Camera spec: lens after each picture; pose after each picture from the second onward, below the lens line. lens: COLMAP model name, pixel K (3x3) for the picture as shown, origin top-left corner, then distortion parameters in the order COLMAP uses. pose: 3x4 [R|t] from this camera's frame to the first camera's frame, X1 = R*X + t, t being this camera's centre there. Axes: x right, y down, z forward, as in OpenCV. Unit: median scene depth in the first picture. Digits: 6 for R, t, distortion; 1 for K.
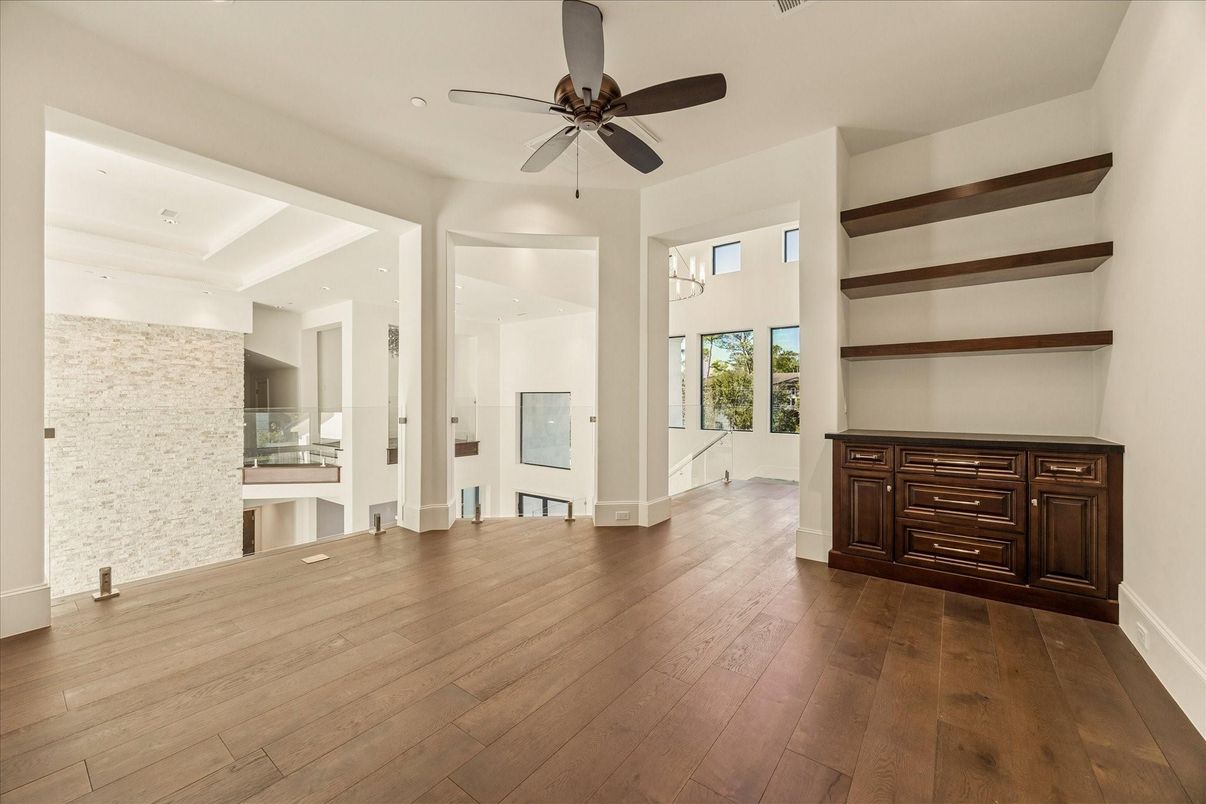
lens RADIAL K [[467.9, 0, 597.8], [0, 467.9, 405.6], [0, 0, 1]] dist [0.000139, 0.000033]
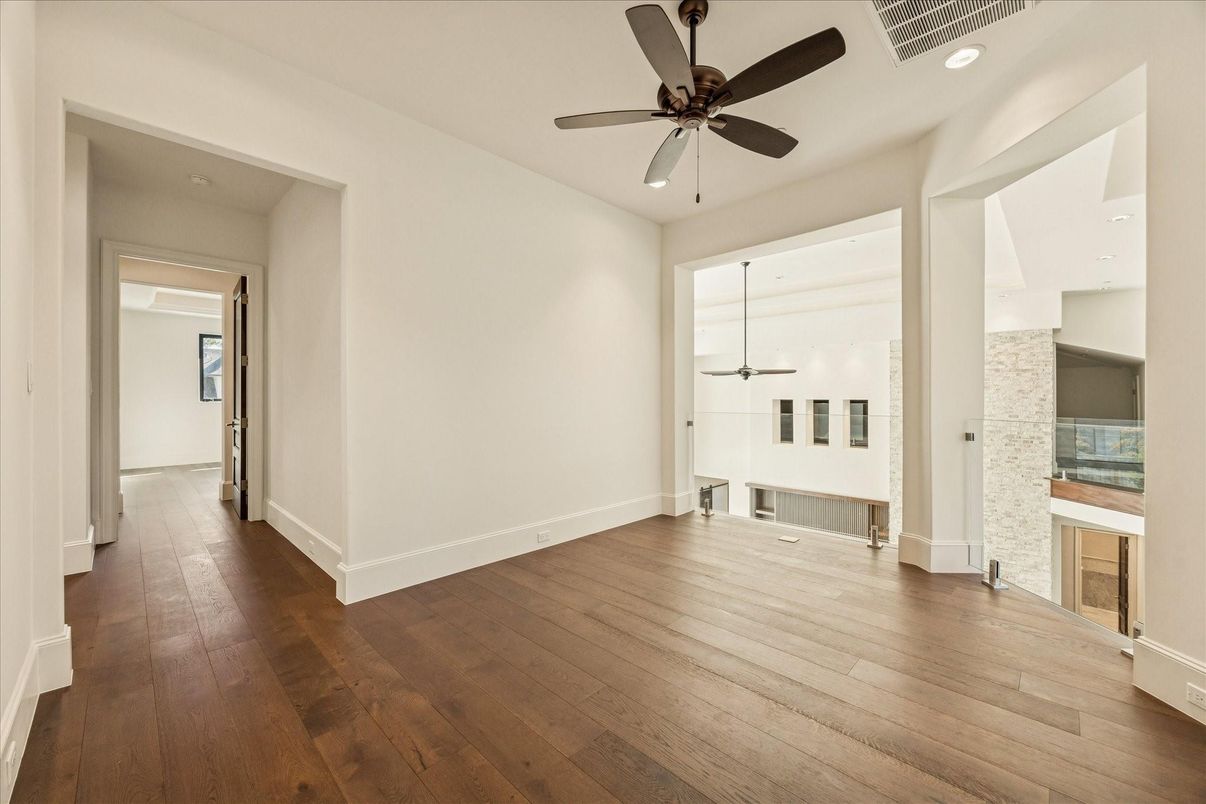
lens RADIAL K [[467.9, 0, 598.2], [0, 467.9, 399.5], [0, 0, 1]] dist [0.000139, 0.000033]
pose [[-0.124900, -0.005847, -0.992152, 0.255916], [-0.005413, 0.999972, -0.005212, -0.009472], [0.992155, 0.004719, -0.124928, 0.255190]]
